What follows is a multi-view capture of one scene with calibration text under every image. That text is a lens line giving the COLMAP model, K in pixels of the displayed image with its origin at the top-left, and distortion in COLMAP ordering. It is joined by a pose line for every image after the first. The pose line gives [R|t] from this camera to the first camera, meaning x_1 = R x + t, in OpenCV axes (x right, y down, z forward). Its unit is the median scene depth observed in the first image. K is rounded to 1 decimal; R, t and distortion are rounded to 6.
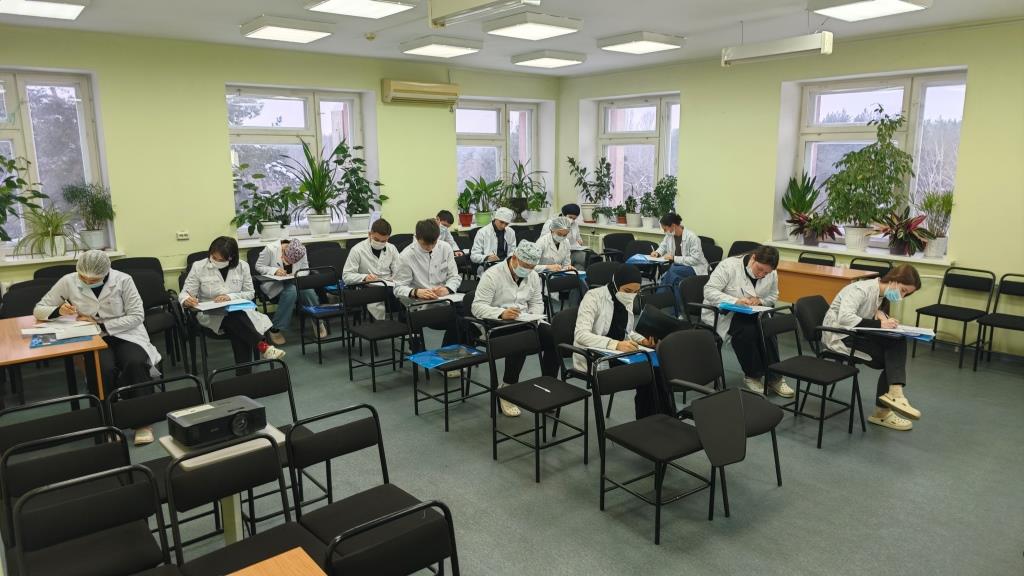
lens RADIAL K [[683.9, 0, 516.6], [0, 683.9, 297.0], [0, 0, 1]] dist [-0.002379, -0.001459]
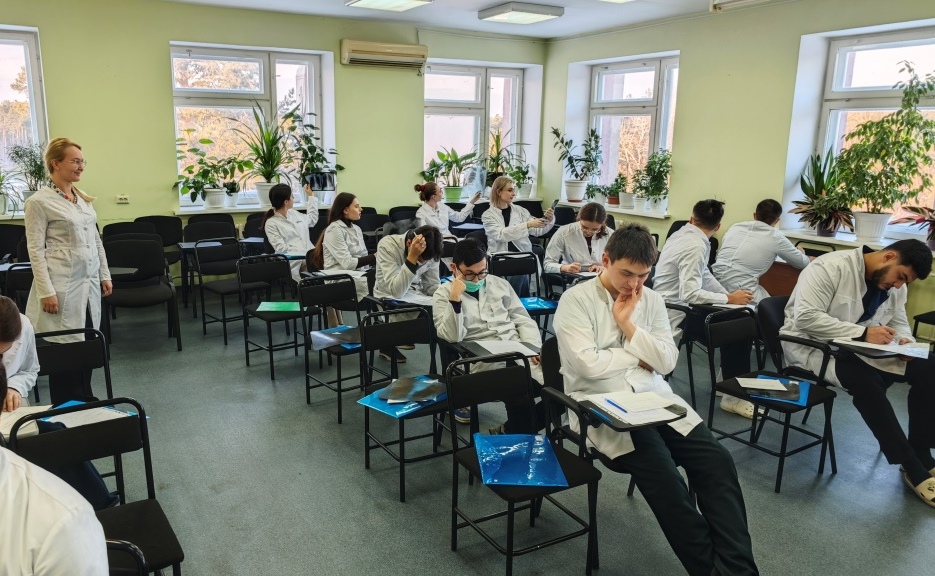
lens RADIAL K [[694.8, 0, 463.8], [0, 694.8, 281.1], [0, 0, 1]] dist [-0.008114, -0.010858]
pose [[0.986278, 0.048310, -0.157870, 0.128739], [-0.047945, 0.998831, 0.006120, -0.005498], [0.157981, 0.001533, 0.987441, 0.099389]]
